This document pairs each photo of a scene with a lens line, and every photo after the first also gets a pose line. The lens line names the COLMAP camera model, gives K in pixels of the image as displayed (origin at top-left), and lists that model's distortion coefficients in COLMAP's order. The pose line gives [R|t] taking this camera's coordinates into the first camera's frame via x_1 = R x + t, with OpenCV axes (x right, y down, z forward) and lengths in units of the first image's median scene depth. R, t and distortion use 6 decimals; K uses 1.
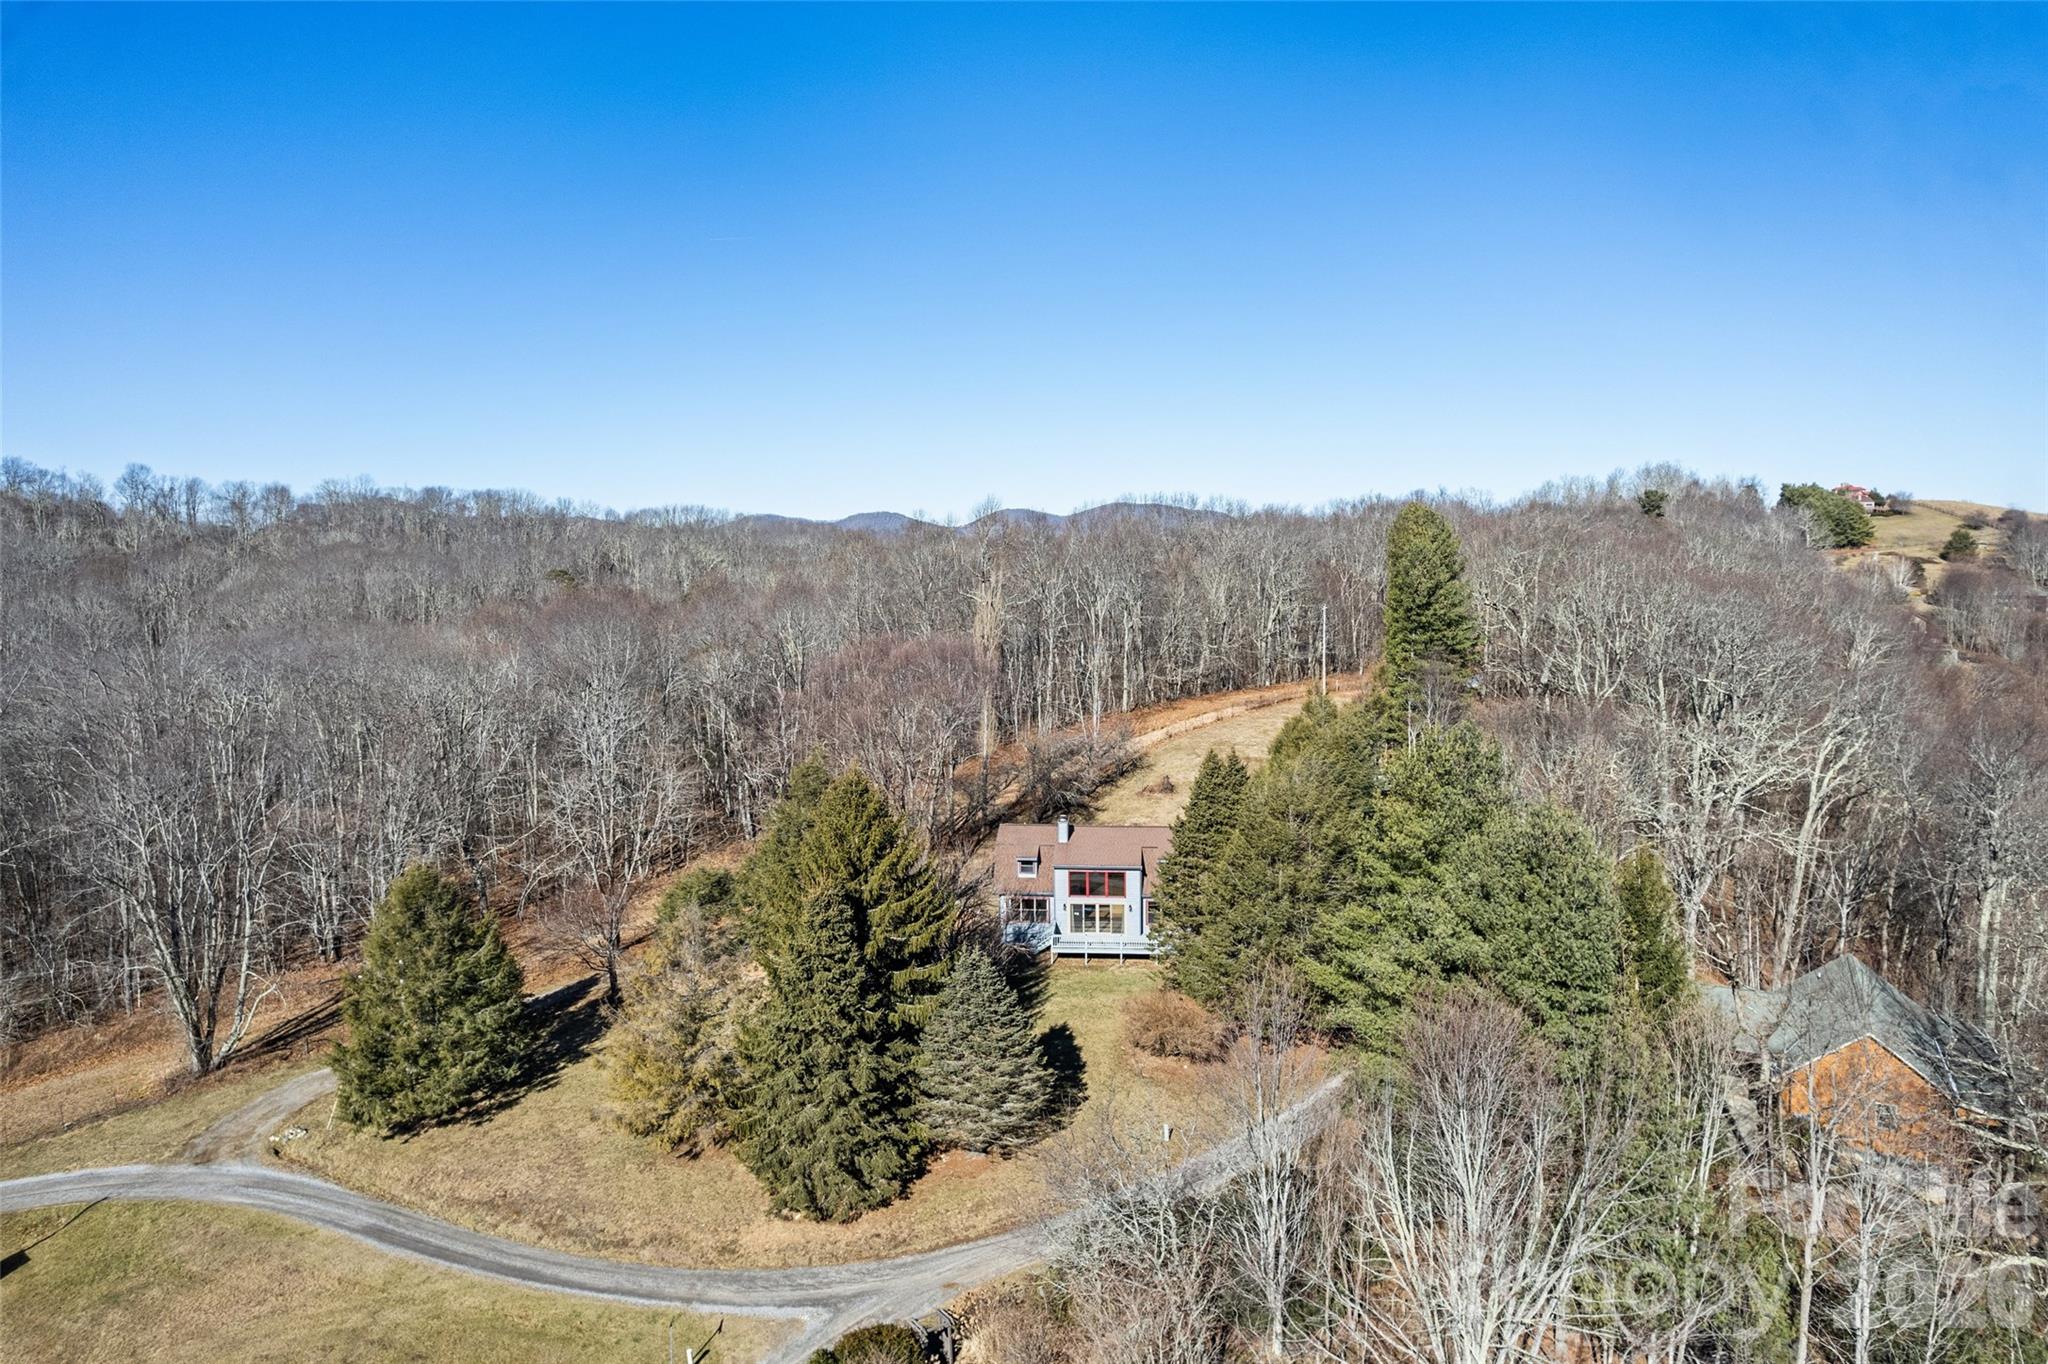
lens RADIAL K [[1312.6, 0, 1025.5], [0, 1312.6, 689.1], [0, 0, 1]] dist [-0.084215, 0.076889]
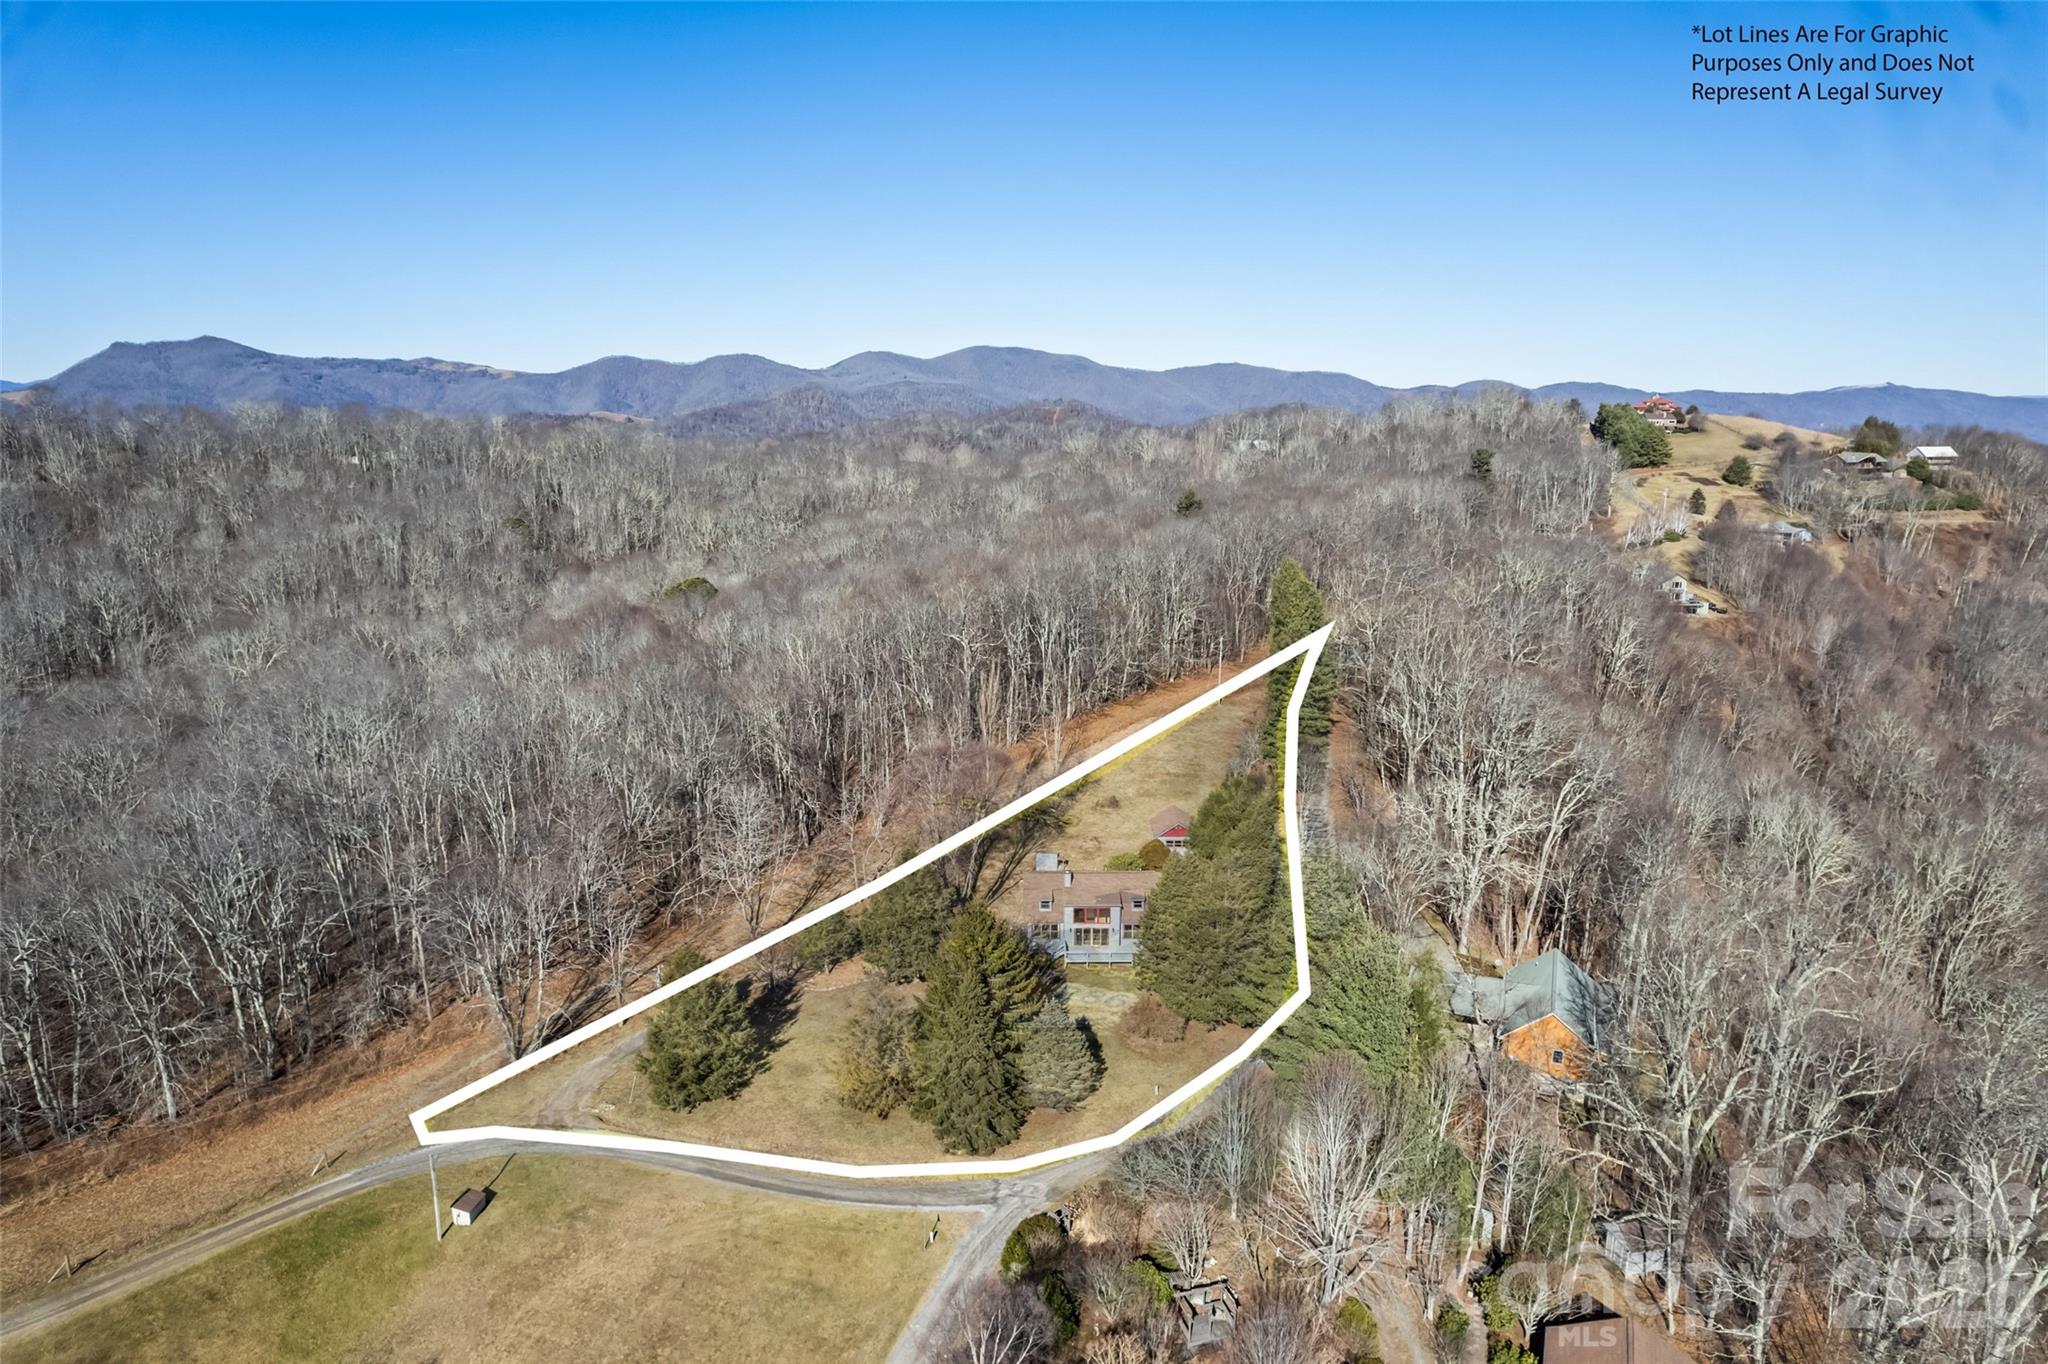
lens RADIAL K [[1261.5, 0, 1018.0], [0, 1261.5, 764.3], [0, 0, 1]] dist [-0.071920, 0.033860]
pose [[0.995184, -0.021709, 0.095594, -0.203743], [0.004606, 0.984448, 0.175615, -0.344079], [-0.097919, -0.174329, 0.979807, -0.492795]]
